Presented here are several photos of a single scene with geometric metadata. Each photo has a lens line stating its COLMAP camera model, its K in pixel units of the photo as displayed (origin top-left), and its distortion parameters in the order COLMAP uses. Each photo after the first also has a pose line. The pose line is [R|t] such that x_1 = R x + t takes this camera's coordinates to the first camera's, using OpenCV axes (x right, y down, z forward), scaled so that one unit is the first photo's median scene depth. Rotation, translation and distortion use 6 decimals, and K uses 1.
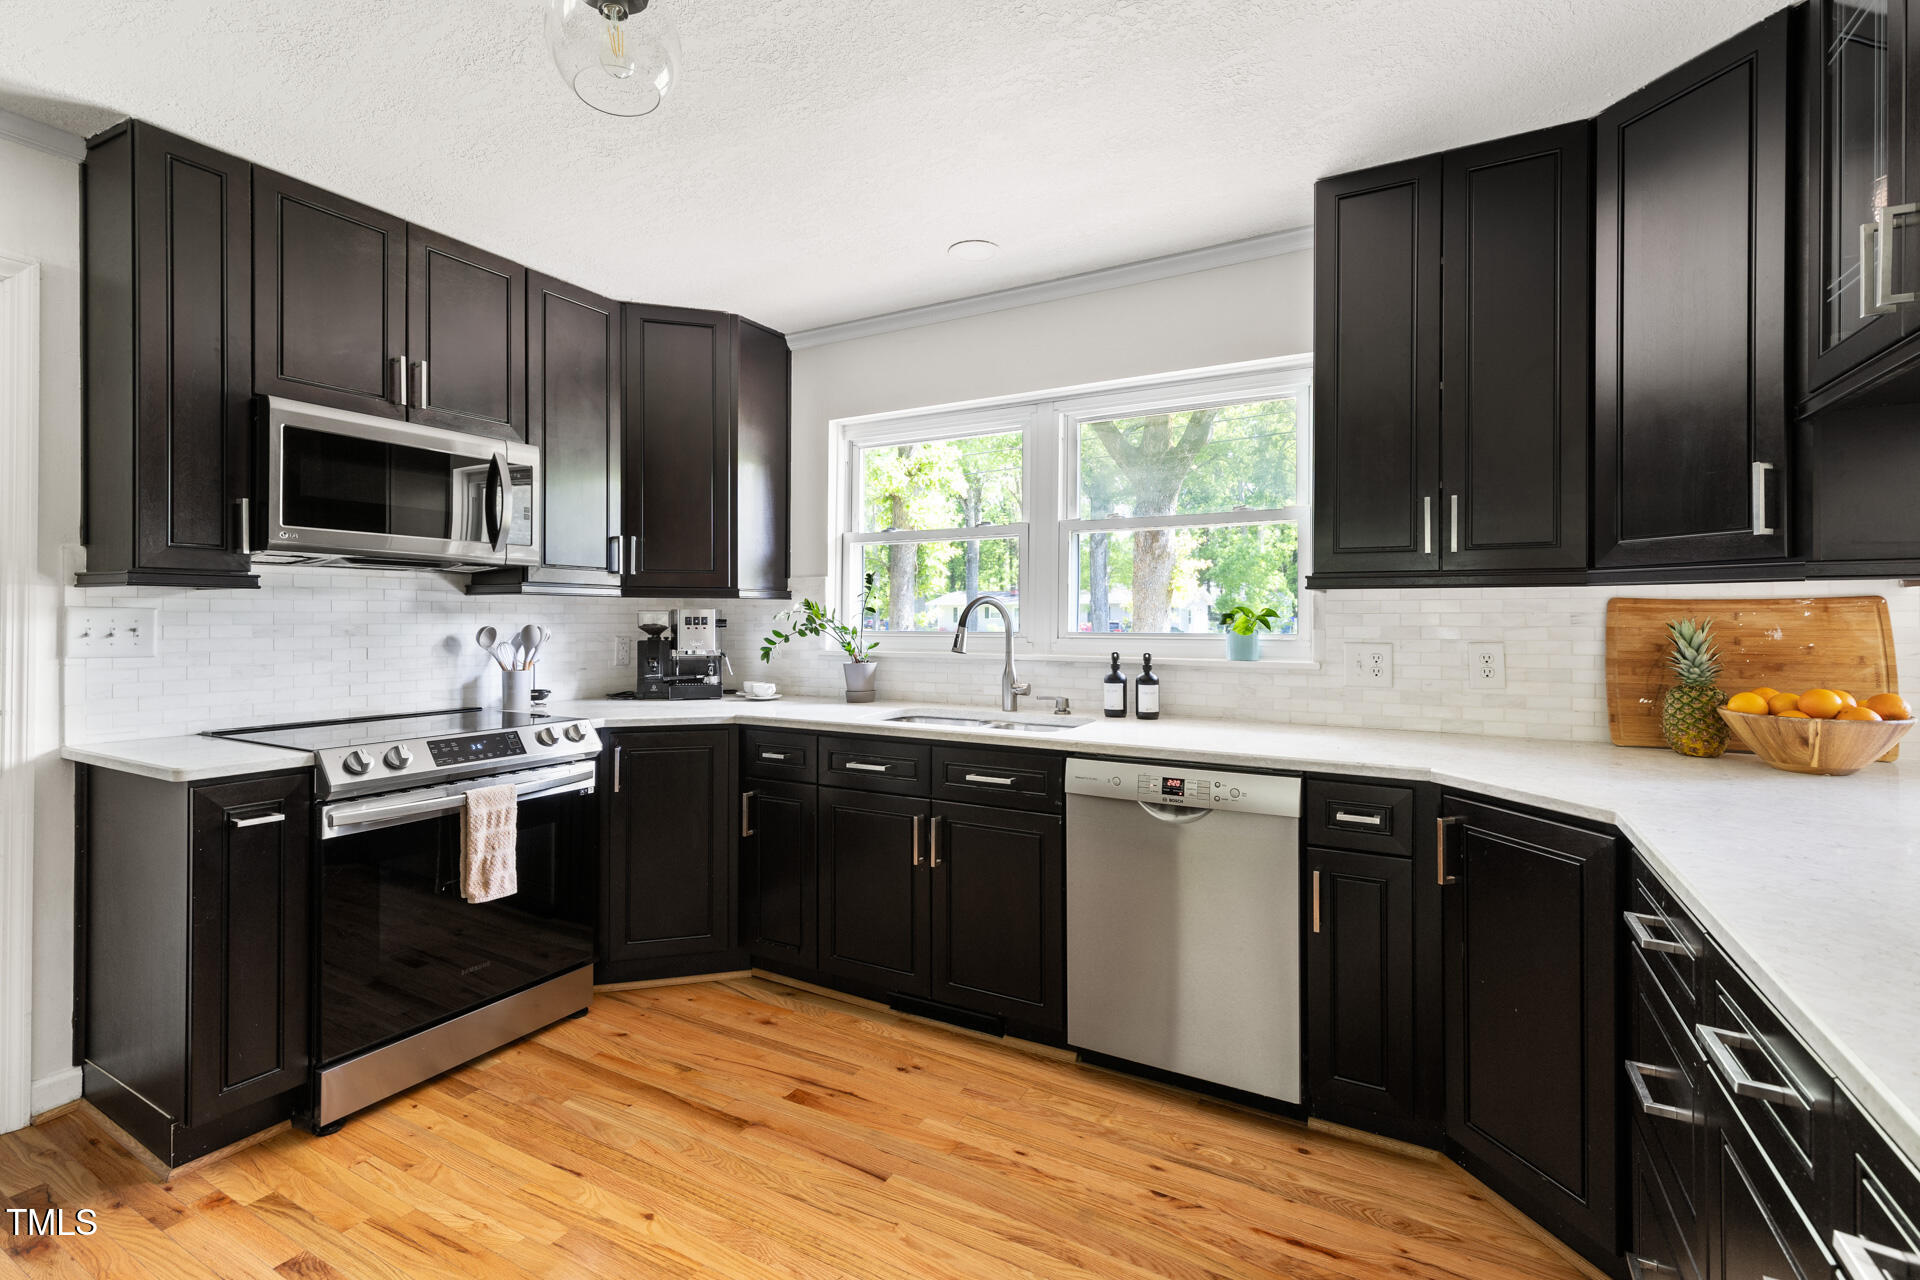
lens RADIAL K [[878.6, 0, 960.7], [0, 878.6, 619.8], [0, 0, 1]] dist [0.011842, -0.000044]
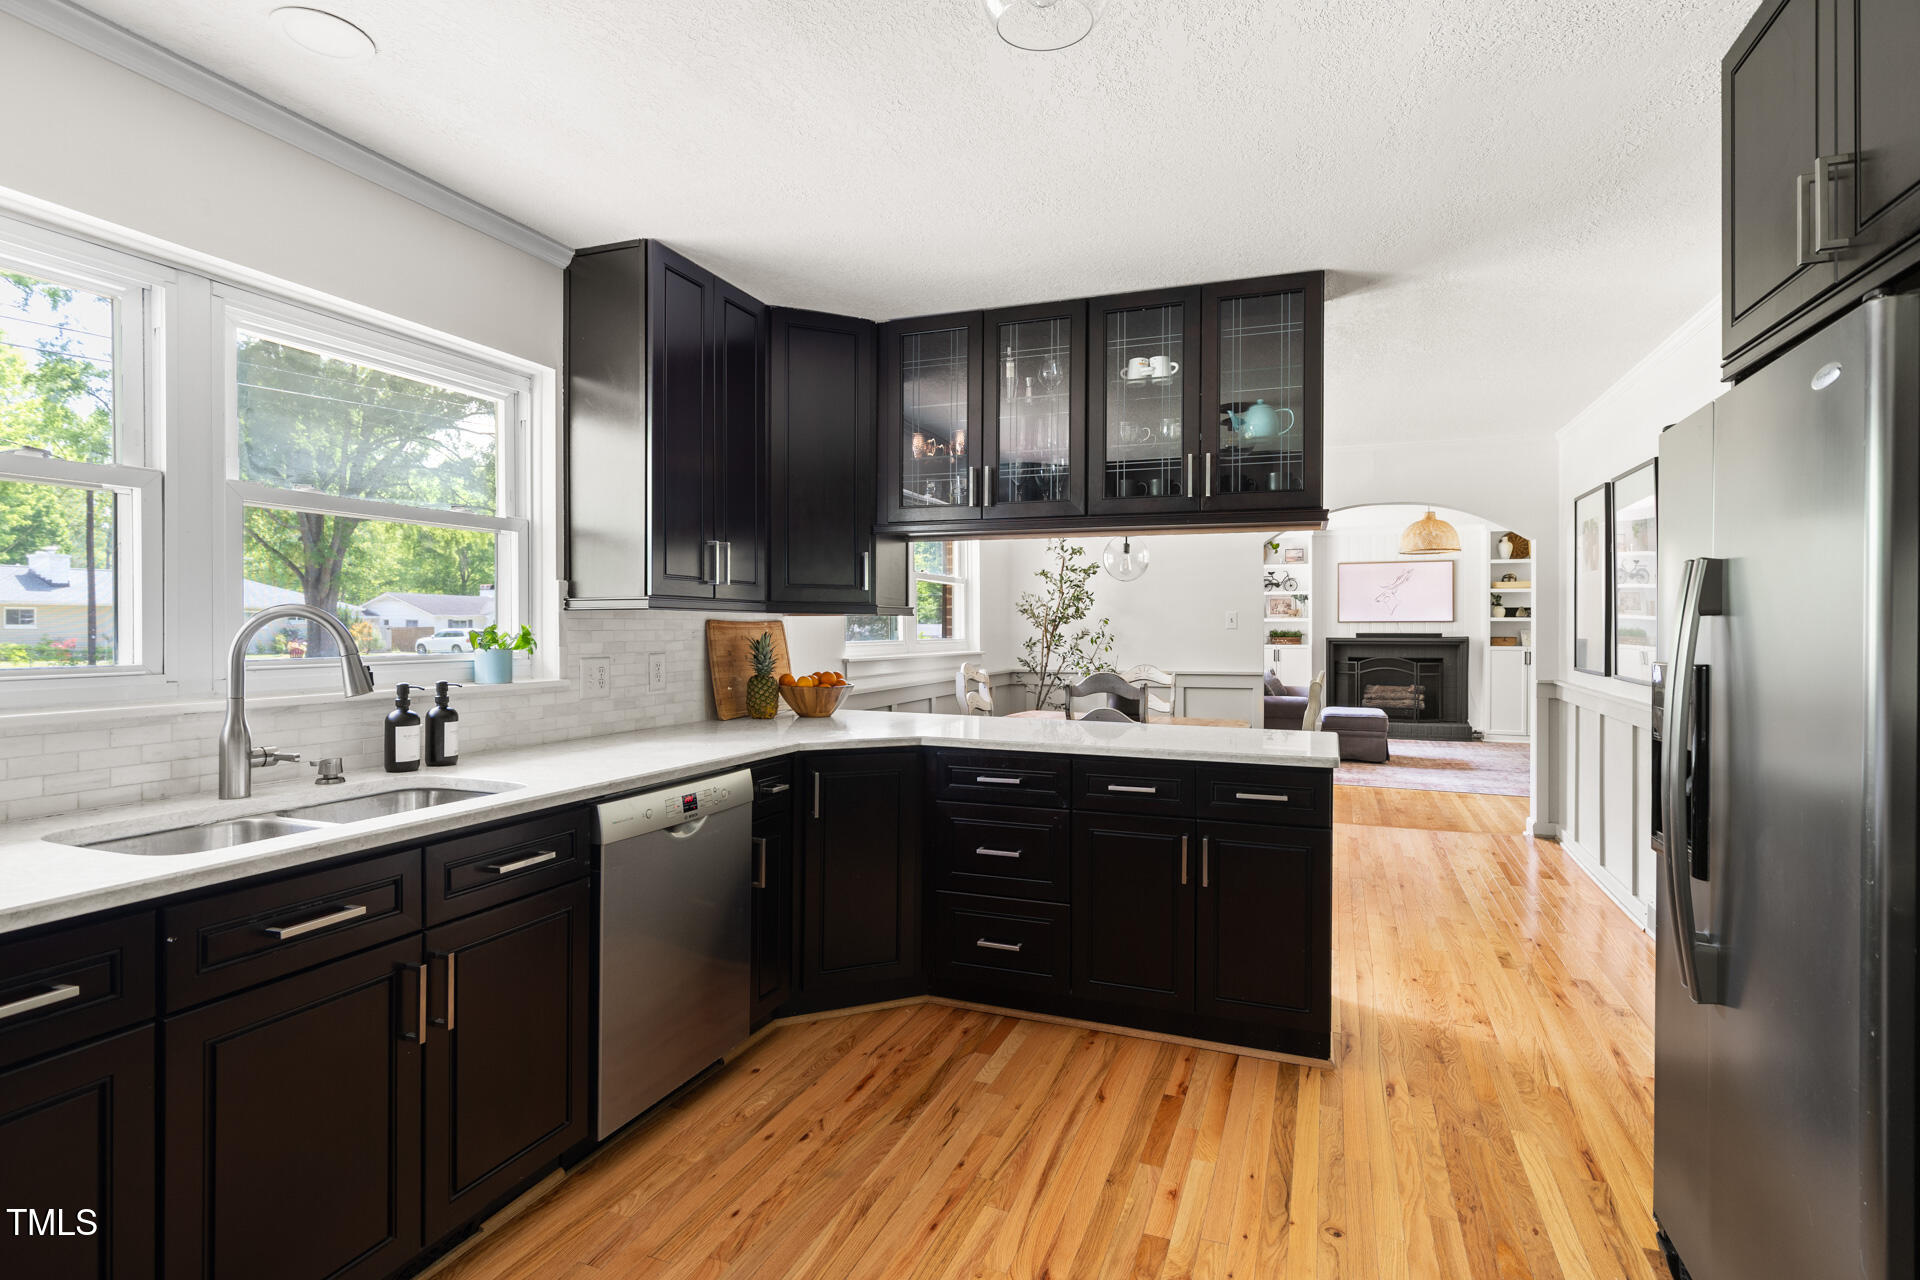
lens RADIAL K [[940.7, 0, 975.9], [0, 940.7, 629.6], [0, 0, 1]] dist [-0.004608, 0.000330]
pose [[-0.151510, -0.004311, 0.988446, -0.762784], [0.001406, 0.999989, 0.004577, -0.013009], [-0.988455, 0.002083, -0.151502, 0.722593]]
